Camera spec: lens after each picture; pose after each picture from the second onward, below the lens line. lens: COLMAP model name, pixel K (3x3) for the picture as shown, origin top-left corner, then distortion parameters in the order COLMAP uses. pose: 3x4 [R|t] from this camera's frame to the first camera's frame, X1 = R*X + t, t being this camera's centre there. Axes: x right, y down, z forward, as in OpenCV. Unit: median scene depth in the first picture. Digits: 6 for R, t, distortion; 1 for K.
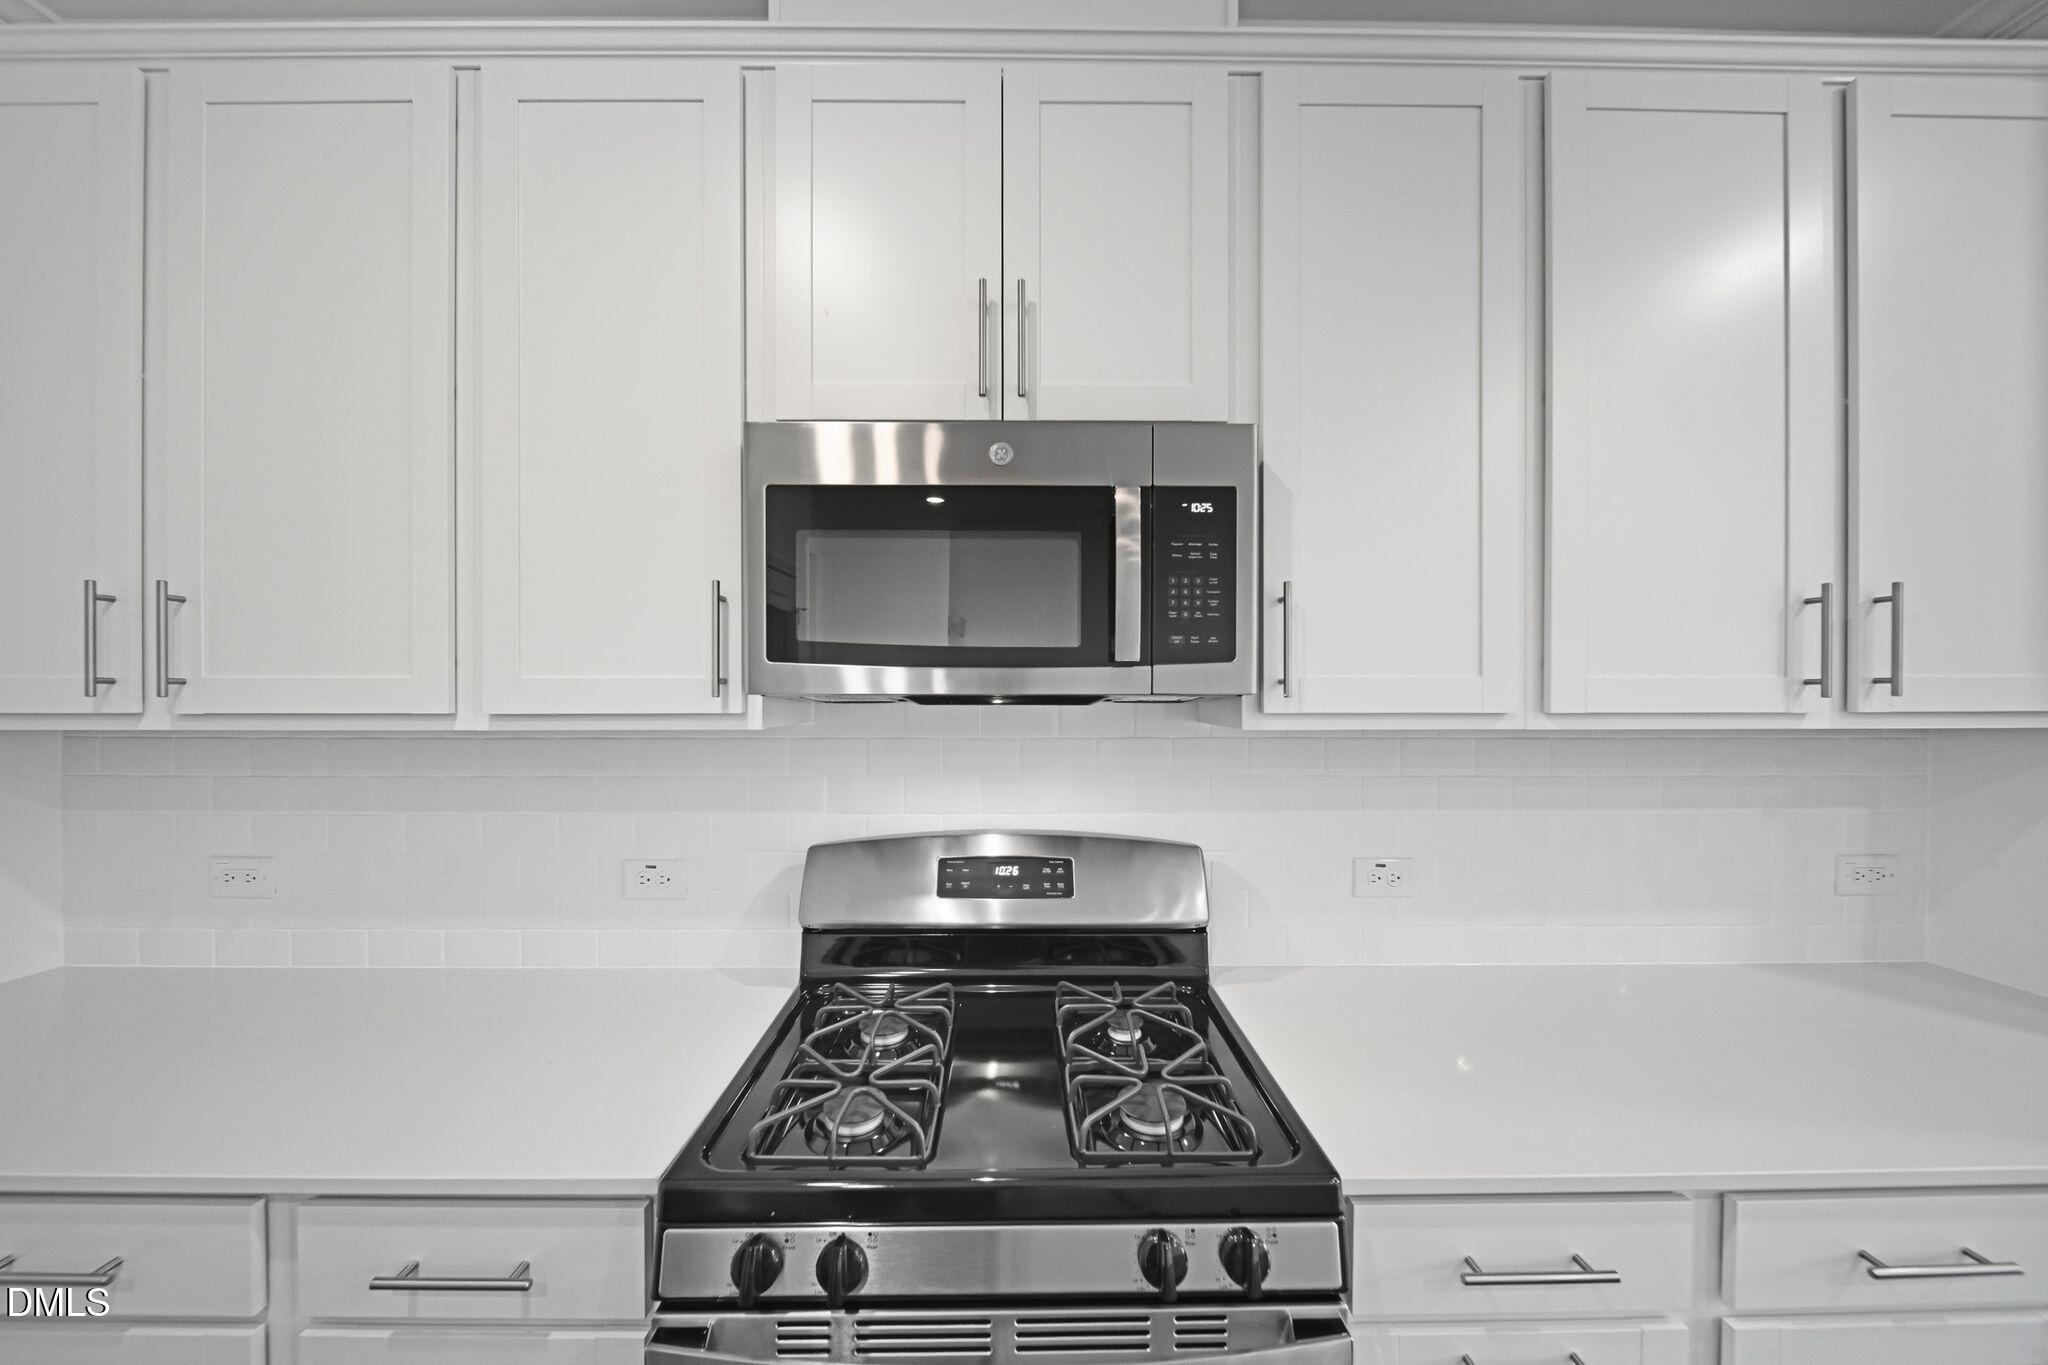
lens RADIAL K [[725.5, 0, 1023.7], [0, 725.5, 682.6], [0, 0, 1]] dist [-0.003199, -0.001622]
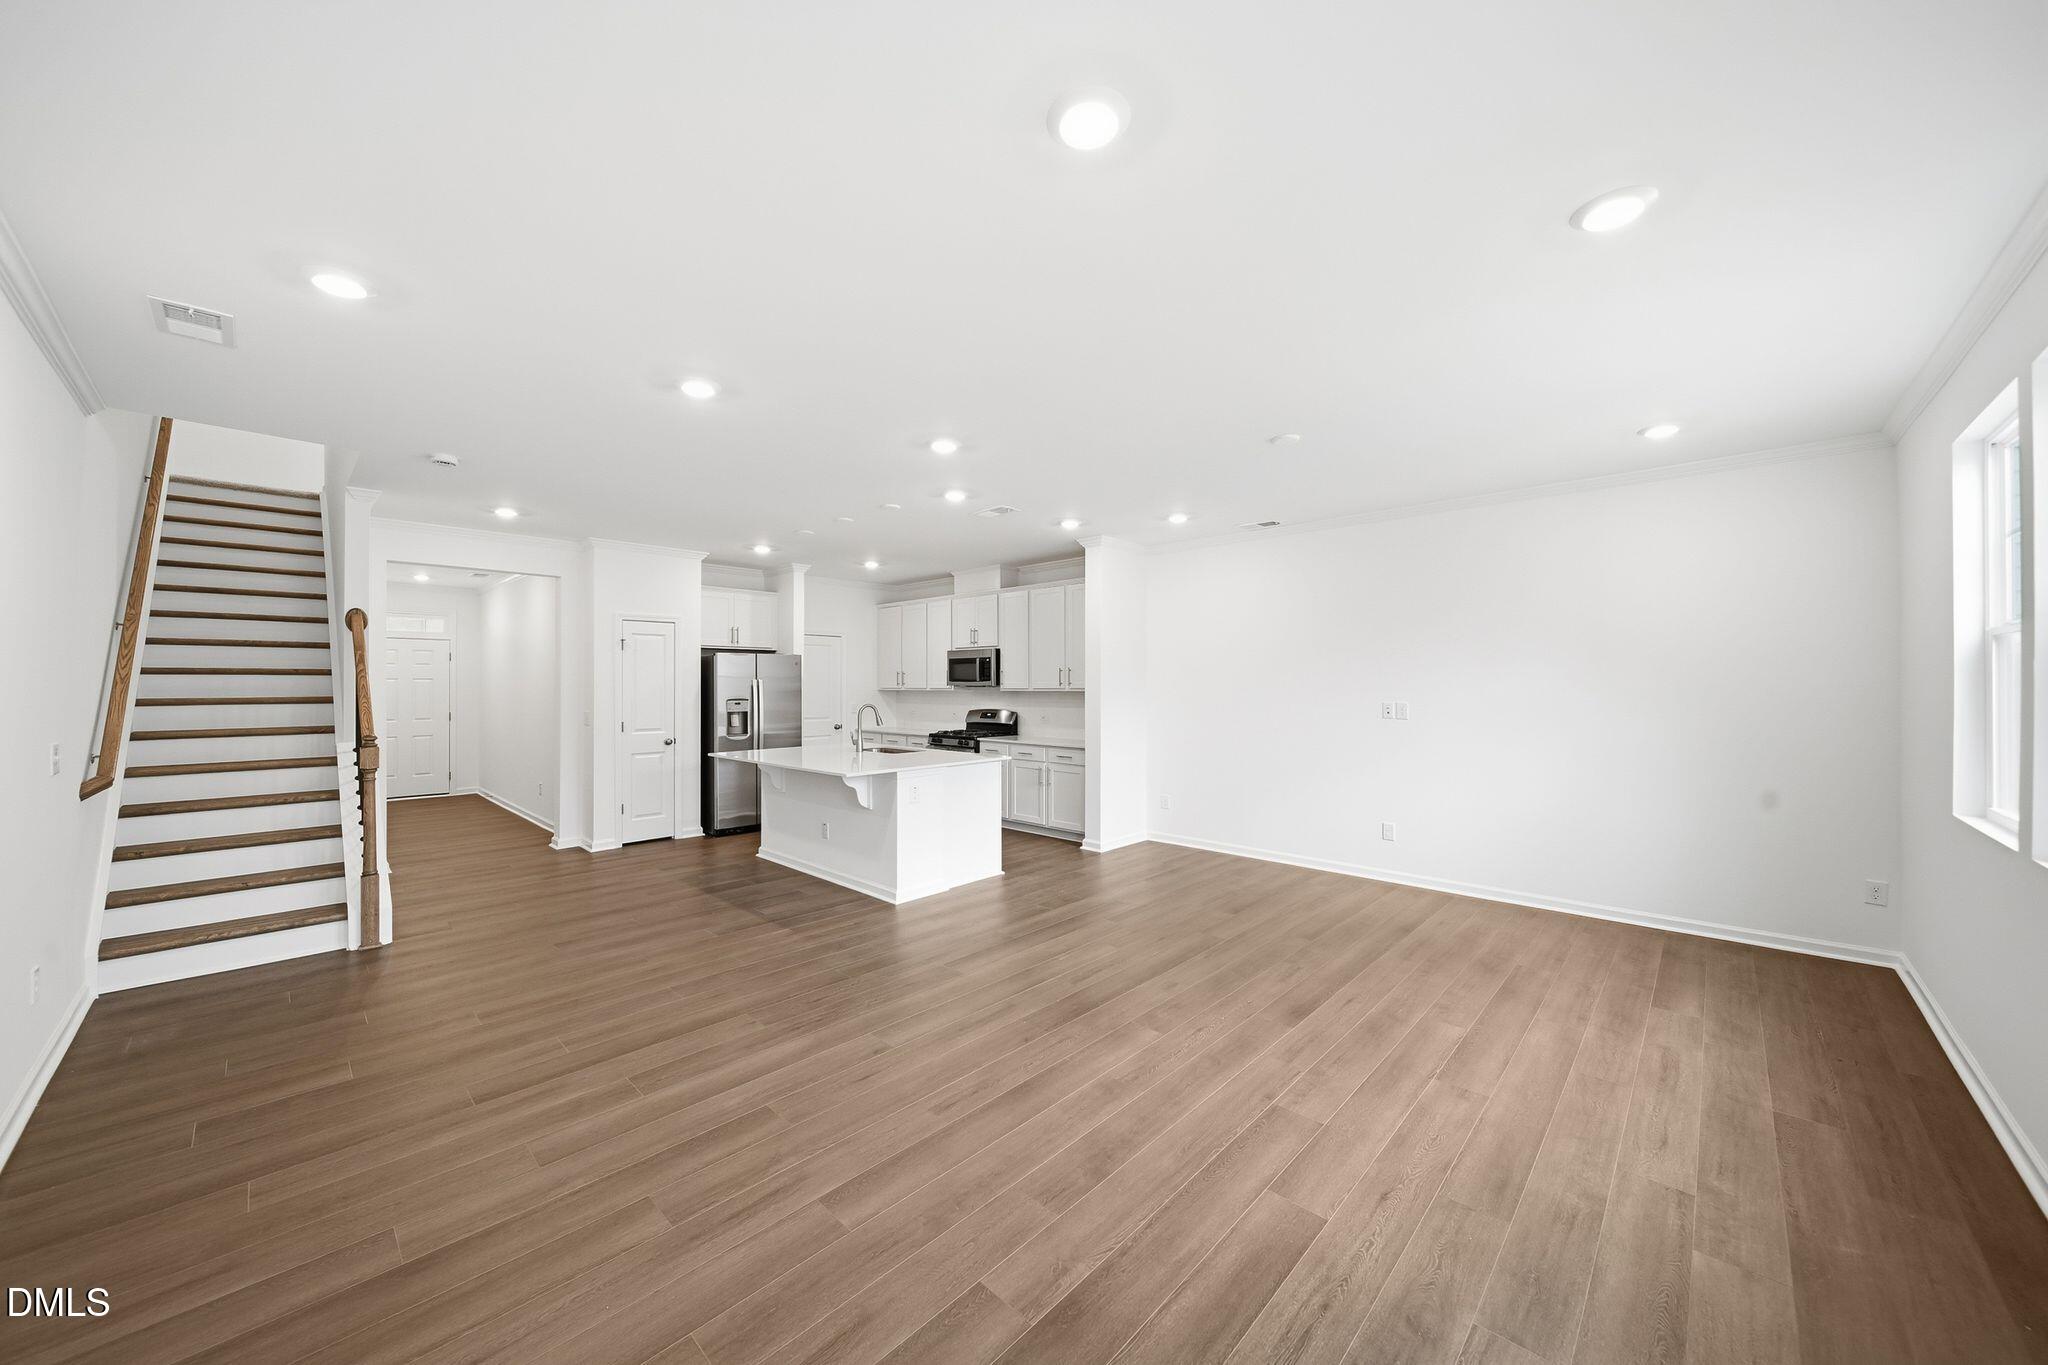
lens RADIAL K [[725.5, 0, 1016.5], [0, 725.5, 677.3], [0, 0, 1]] dist [-0.003199, -0.001622]
pose [[0.705673, -0.007943, -0.708493, 5.335641], [-0.002694, 0.999900, -0.013893, 0.034067], [0.708532, 0.011713, 0.705581, -3.746168]]
